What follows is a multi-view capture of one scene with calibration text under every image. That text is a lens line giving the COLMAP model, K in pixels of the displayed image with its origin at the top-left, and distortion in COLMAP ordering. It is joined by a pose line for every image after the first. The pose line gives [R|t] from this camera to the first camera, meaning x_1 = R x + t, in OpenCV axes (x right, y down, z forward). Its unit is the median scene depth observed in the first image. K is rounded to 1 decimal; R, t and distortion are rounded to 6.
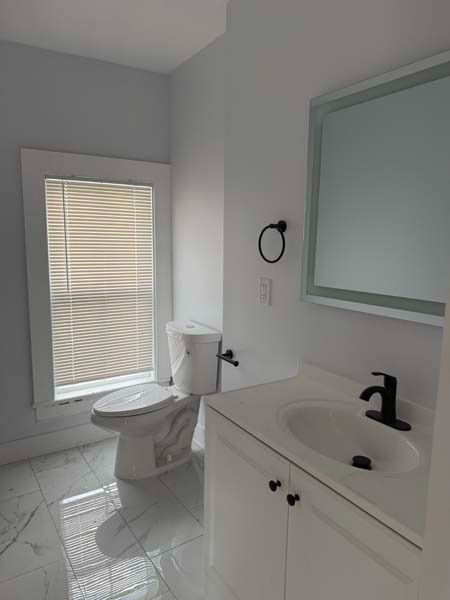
lens RADIAL K [[424.8, 0, 225.0], [0, 424.8, 300.0], [0, 0, 1]] dist [0.086412, -0.129960]
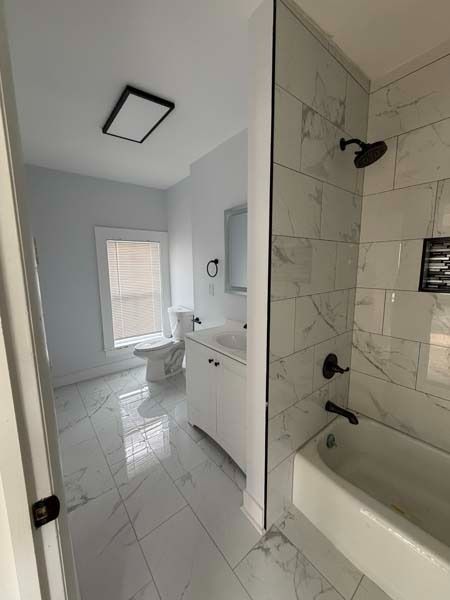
lens RADIAL K [[242.1, 0, 228.2], [0, 242.1, 298.3], [0, 0, 1]] dist [0.000564, 0.000059]
pose [[0.994027, -0.036172, 0.102964, 0.037966], [0.036723, 0.999320, -0.003458, 0.024660], [-0.102769, 0.007218, 0.994679, -0.226295]]
